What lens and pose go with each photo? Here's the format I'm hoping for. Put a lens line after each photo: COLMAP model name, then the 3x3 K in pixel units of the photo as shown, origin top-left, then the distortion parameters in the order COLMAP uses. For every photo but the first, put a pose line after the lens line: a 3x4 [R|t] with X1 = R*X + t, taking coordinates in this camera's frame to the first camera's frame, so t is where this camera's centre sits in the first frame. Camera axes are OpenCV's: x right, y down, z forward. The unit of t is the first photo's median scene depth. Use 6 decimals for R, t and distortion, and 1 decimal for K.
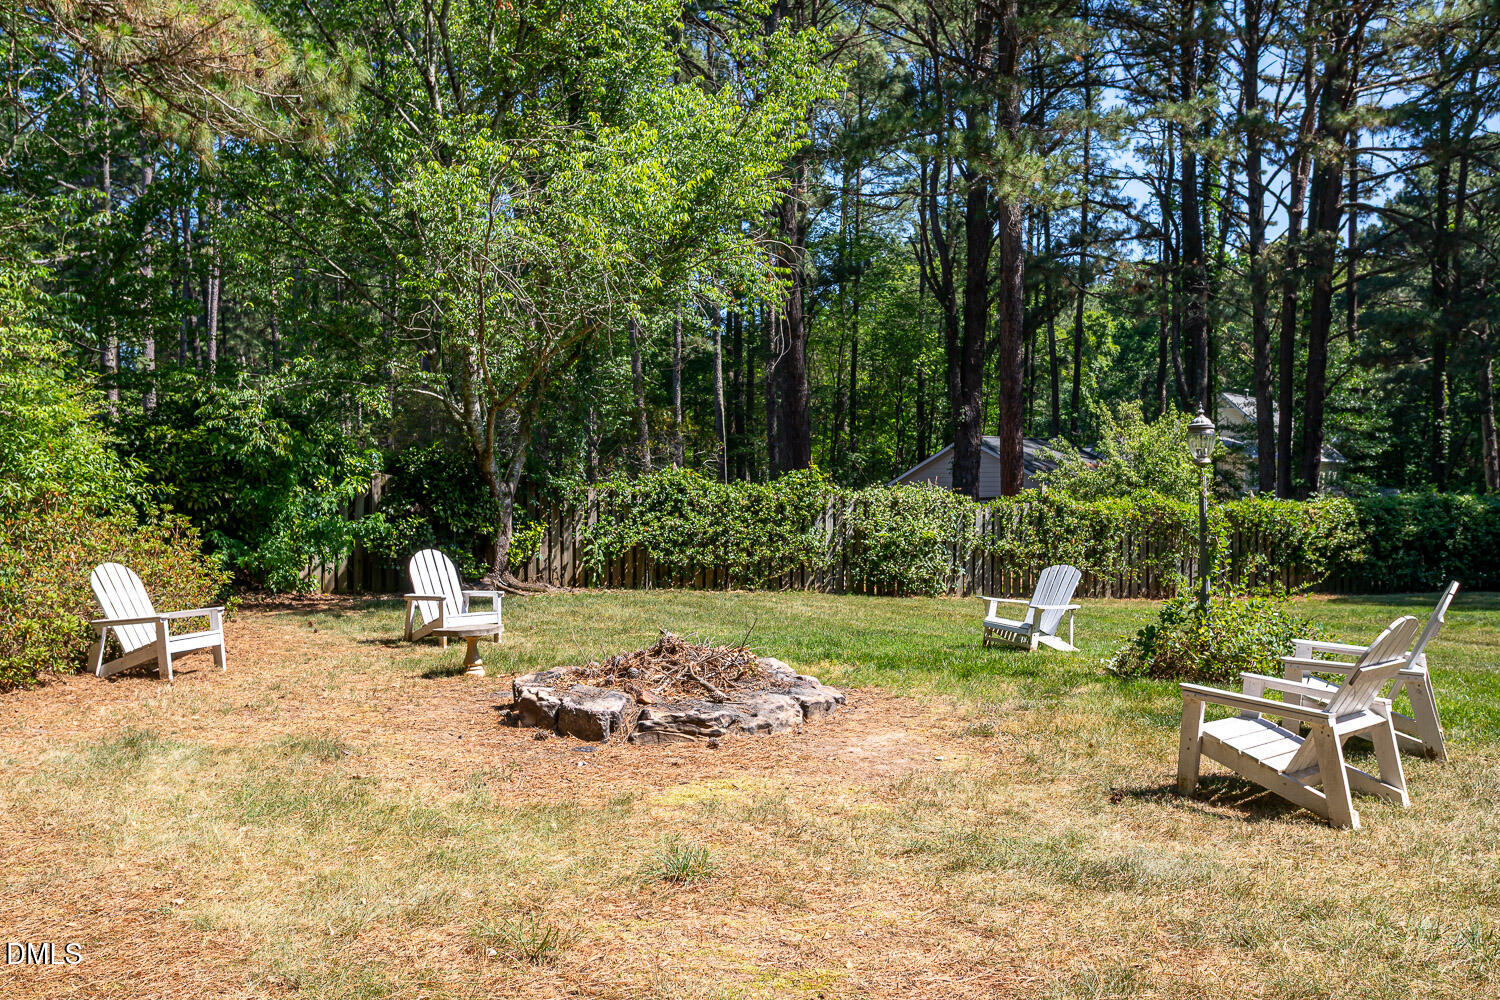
lens RADIAL K [[1421.8, 0, 750.0], [0, 1421.8, 500.0], [0, 0, 1]] dist [-0.004005, -0.001812]
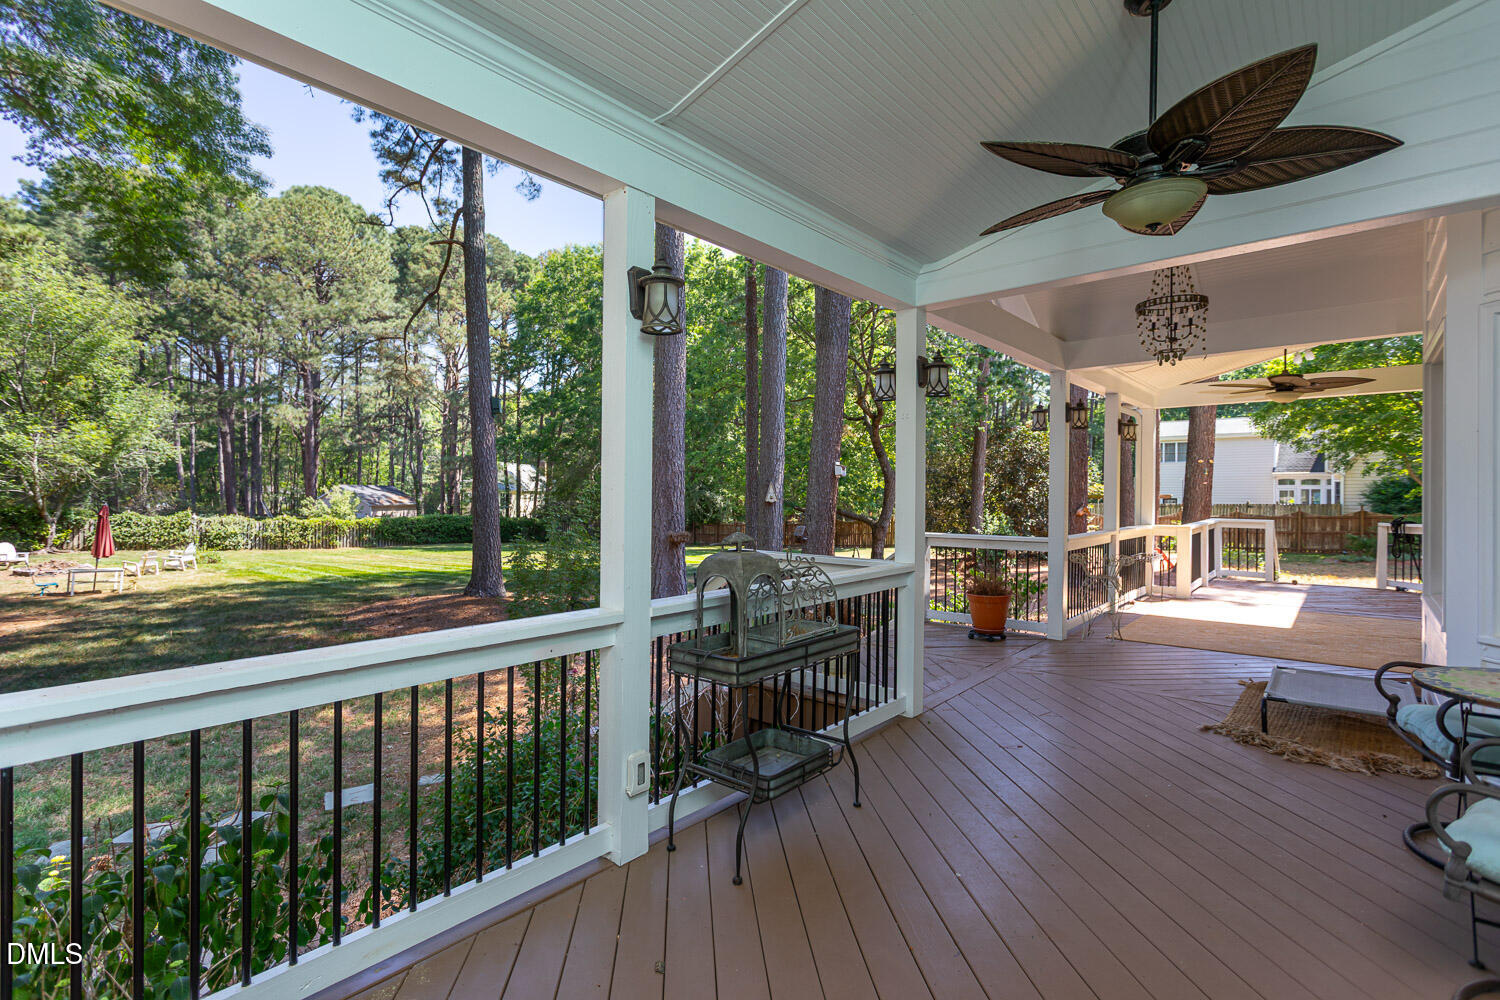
lens RADIAL K [[704.5, 0, 740.9], [0, 704.5, 495.3], [0, 0, 1]] dist [-0.000577, 0.000473]
pose [[0.862464, 0.005704, 0.506087, 0.327898], [-0.001580, 0.999962, -0.008577, -0.048302], [-0.506117, 0.006598, 0.862440, -1.029064]]
